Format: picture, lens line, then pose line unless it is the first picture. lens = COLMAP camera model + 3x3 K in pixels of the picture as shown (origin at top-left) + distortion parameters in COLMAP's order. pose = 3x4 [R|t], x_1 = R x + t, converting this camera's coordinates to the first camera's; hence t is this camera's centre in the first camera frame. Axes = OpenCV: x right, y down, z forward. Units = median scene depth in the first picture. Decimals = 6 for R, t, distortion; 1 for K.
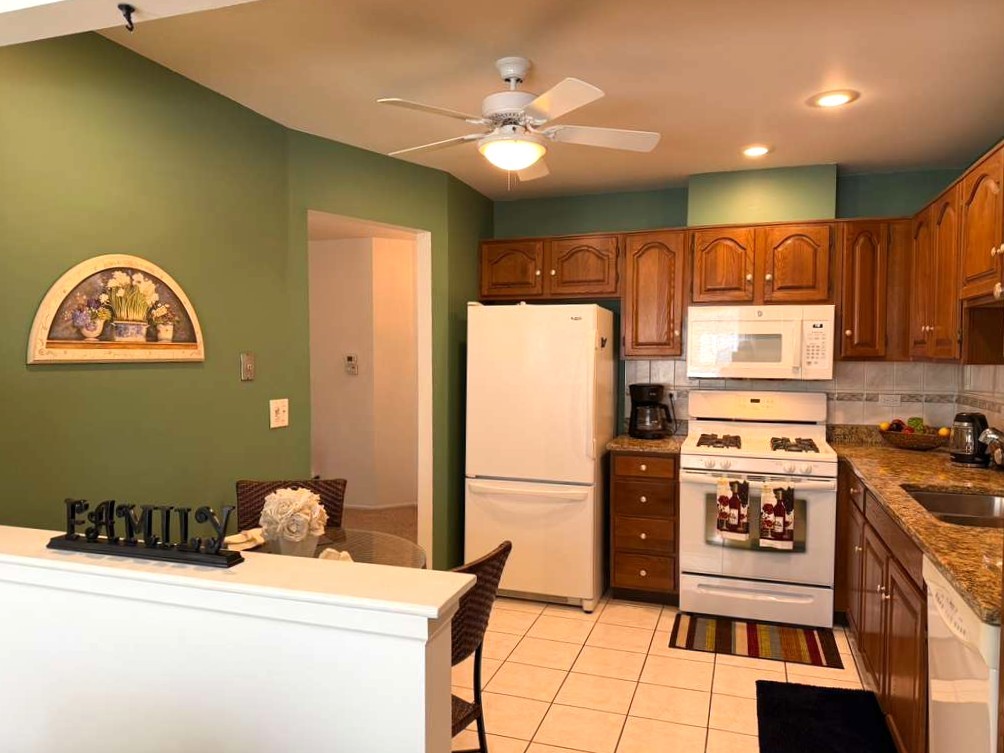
lens RADIAL K [[712.6, 0, 502.0], [0, 712.6, 376.5], [0, 0, 1]] dist [0.161142, -0.265627]
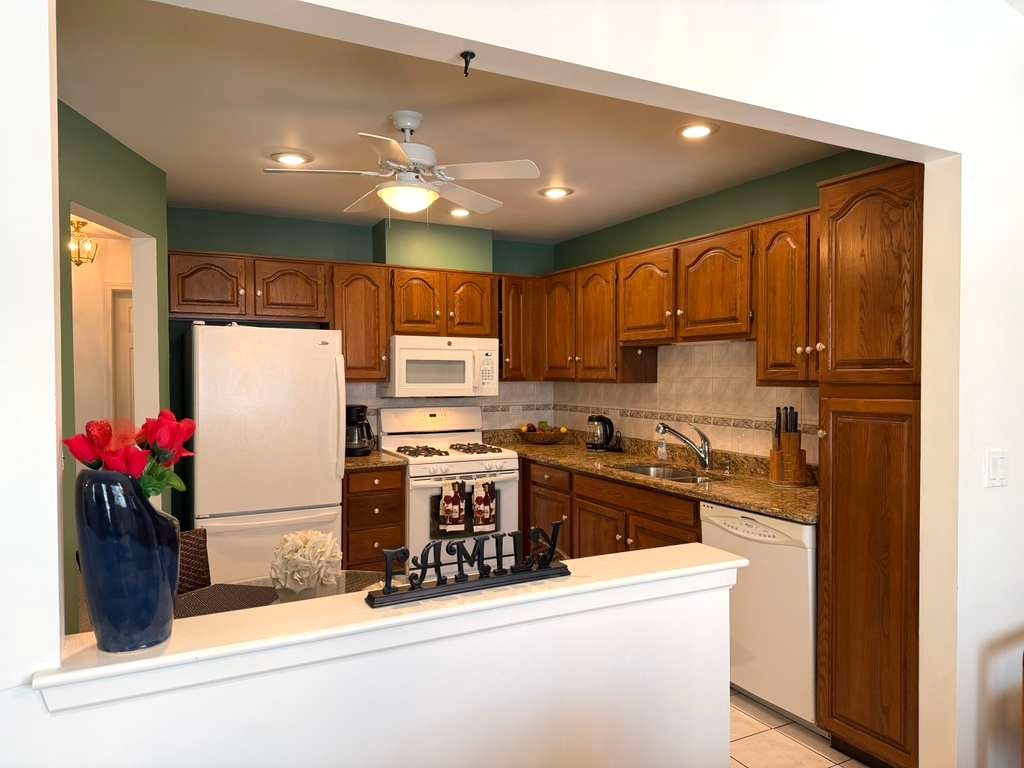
lens RADIAL K [[716.5, 0, 512.0], [0, 716.5, 384.0], [0, 0, 1]] dist [0.066797, -0.001166]
pose [[0.686113, -0.018310, 0.727265, -0.464400], [0.027170, 0.999631, -0.000465, -0.015725], [-0.726987, 0.020078, 0.686357, 0.100308]]
